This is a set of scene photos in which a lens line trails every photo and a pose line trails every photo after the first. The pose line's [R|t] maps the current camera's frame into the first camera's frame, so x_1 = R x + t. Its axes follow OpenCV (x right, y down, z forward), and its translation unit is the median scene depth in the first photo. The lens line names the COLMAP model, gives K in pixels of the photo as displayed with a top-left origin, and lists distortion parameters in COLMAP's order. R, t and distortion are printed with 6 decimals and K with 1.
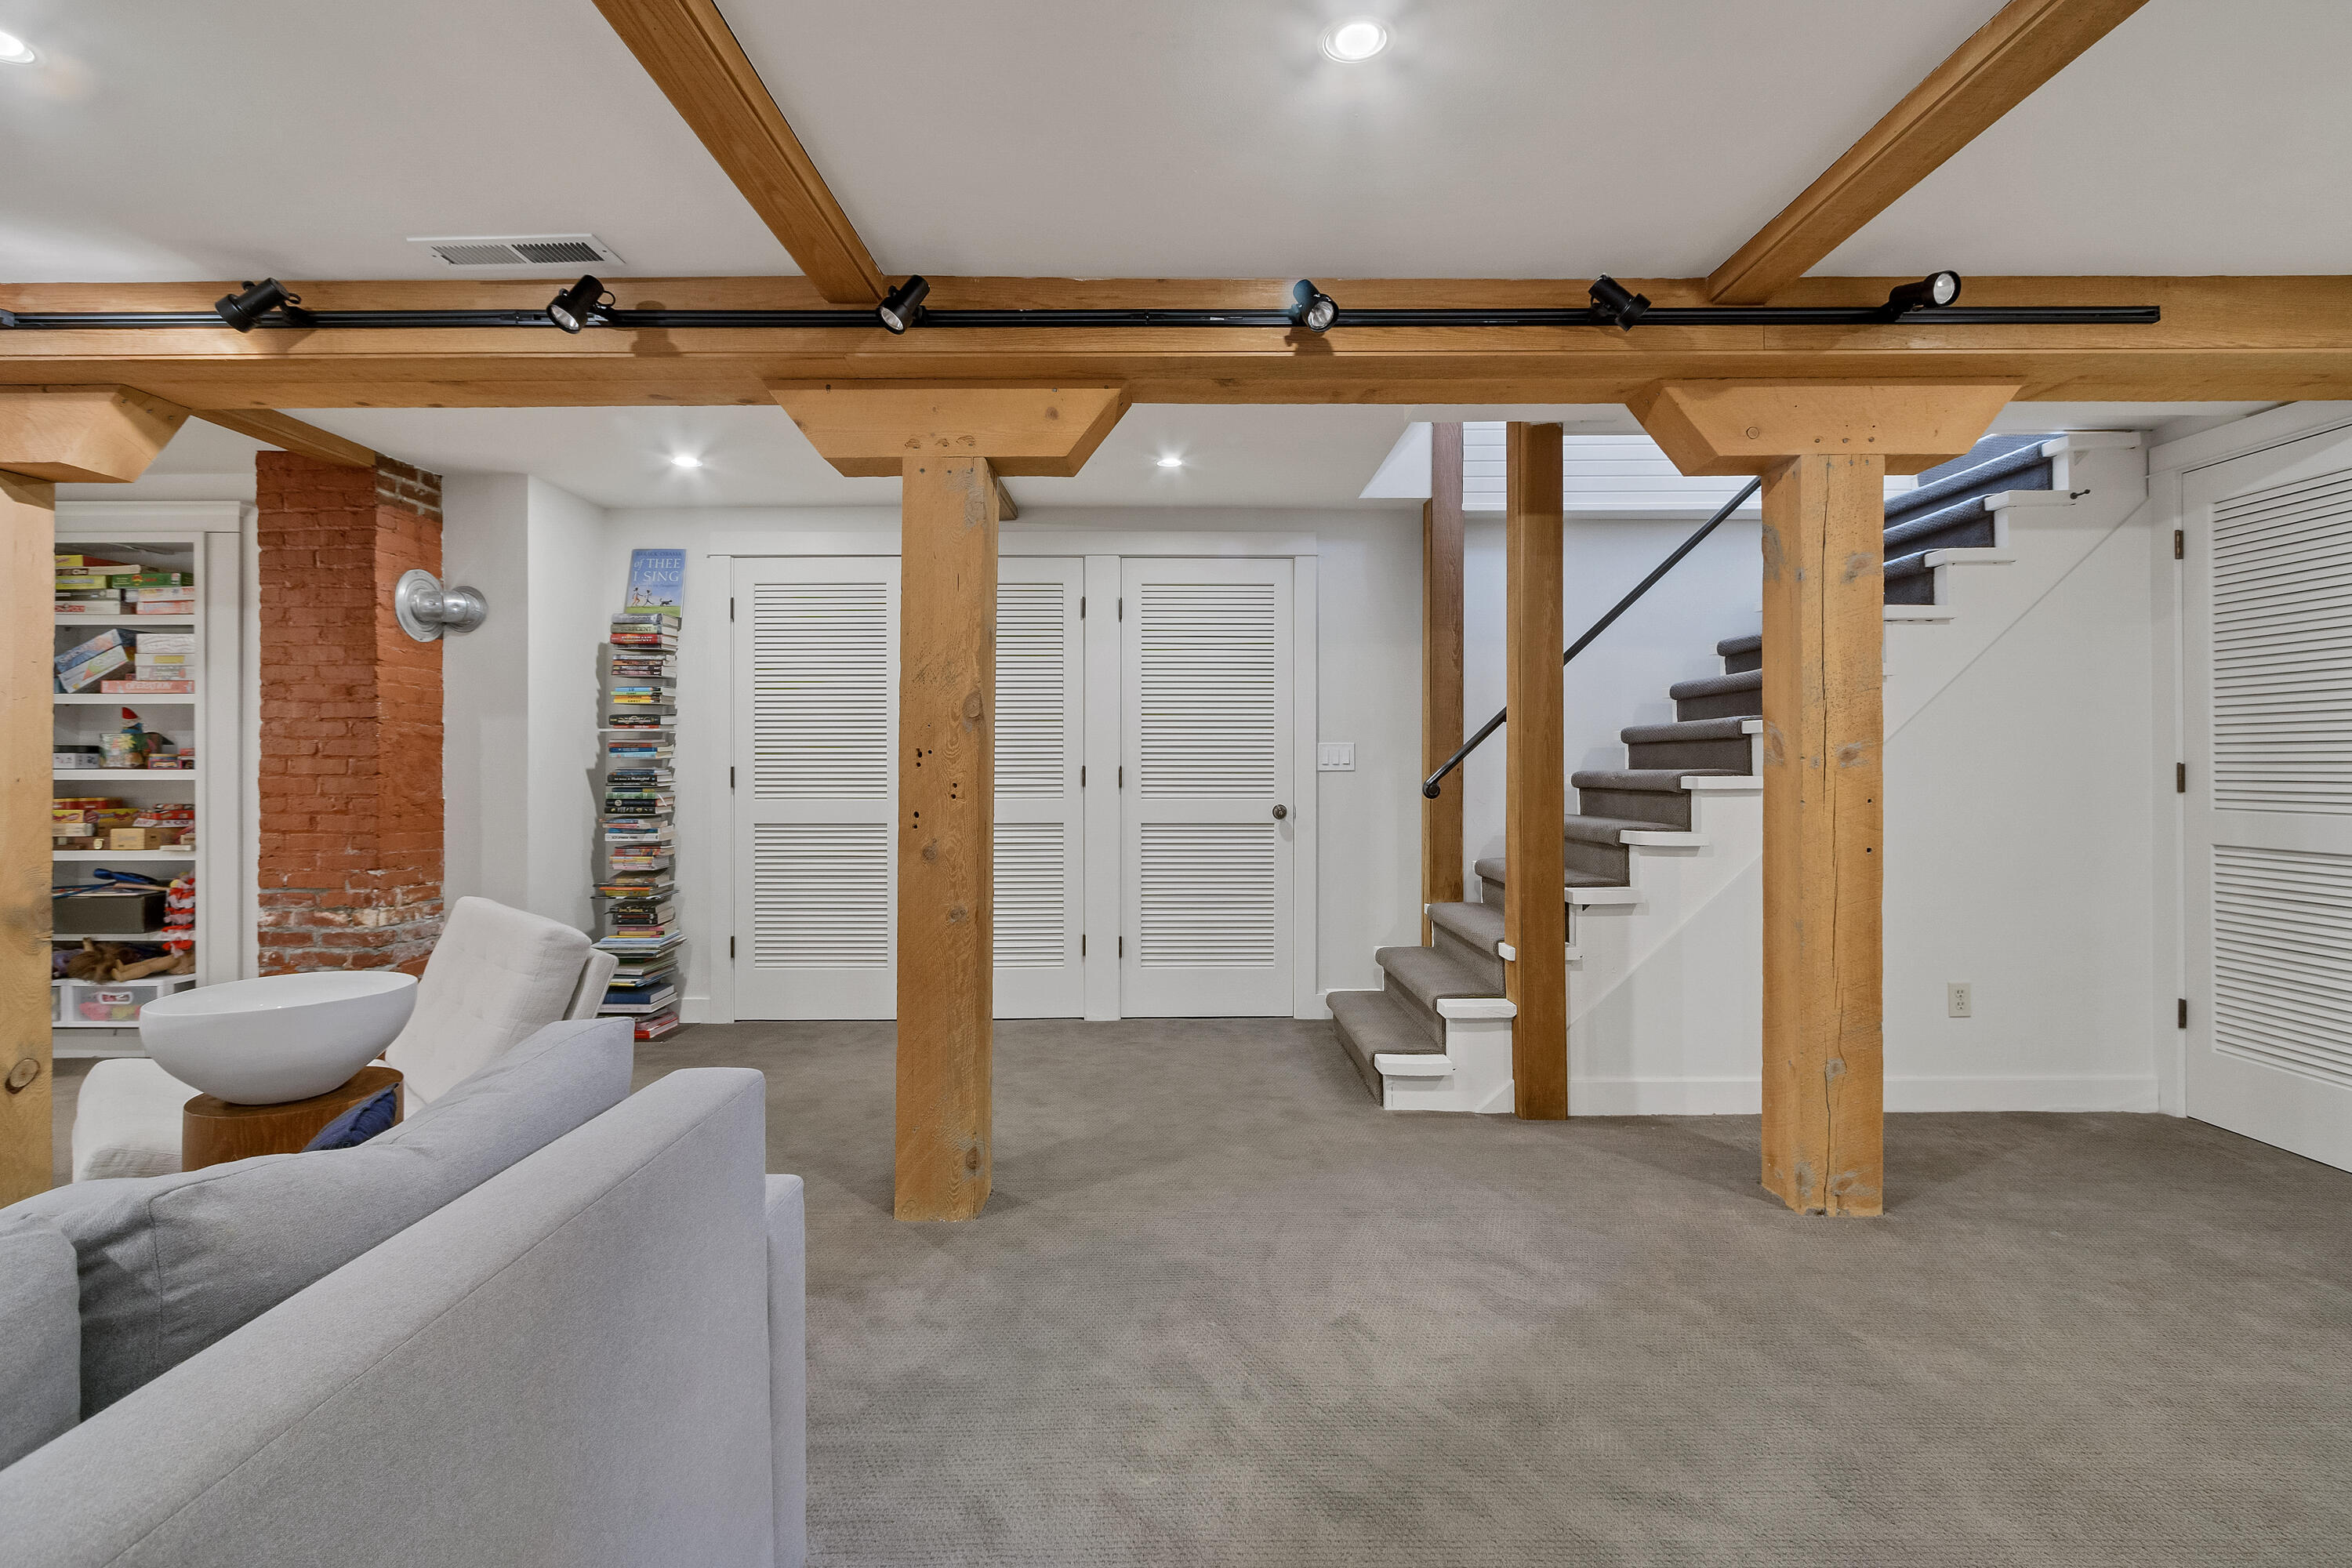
lens RADIAL K [[1082.9, 0, 1187.4], [0, 1082.9, 770.6], [0, 0, 1]] dist [-0.000795, 0.000072]
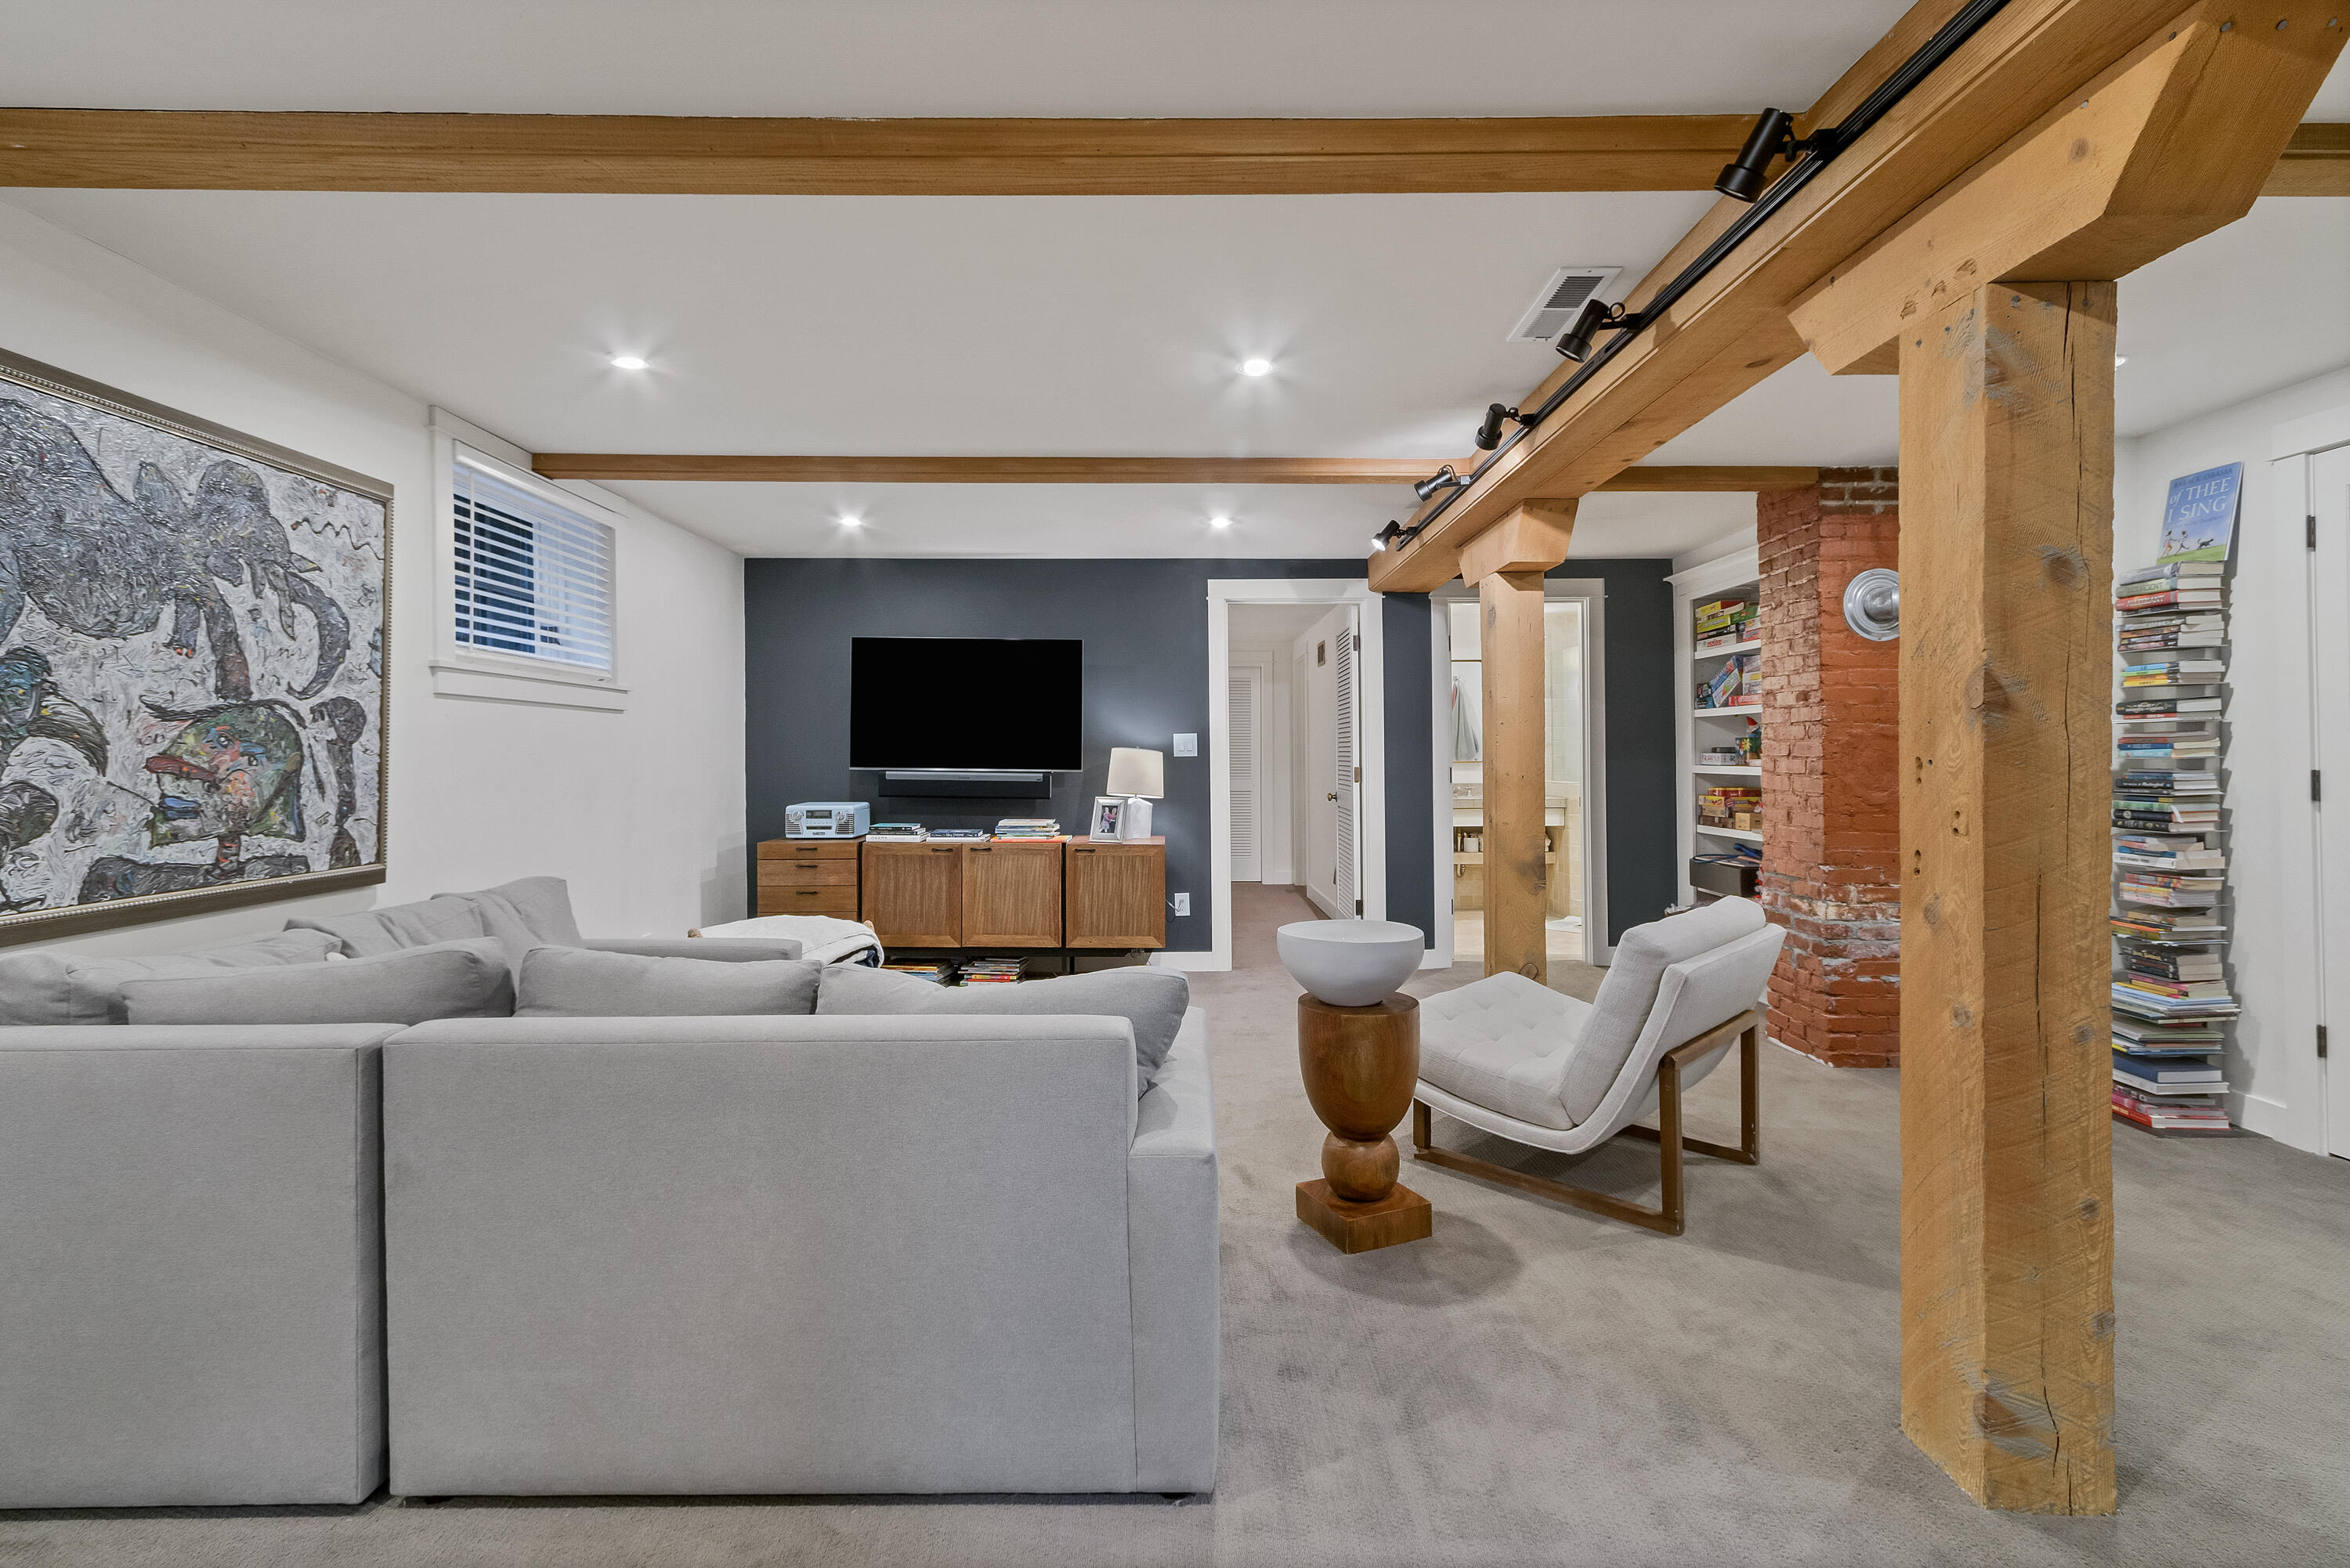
lens RADIAL K [[1081.9, 0, 1184.2], [0, 1081.9, 770.2], [0, 0, 1]] dist [-0.000795, 0.000072]
pose [[-0.000250, 0.014390, -0.999896, 0.288442], [-0.000757, 0.999896, 0.014390, -0.014541], [1.000000, 0.000760, -0.000239, 0.365781]]
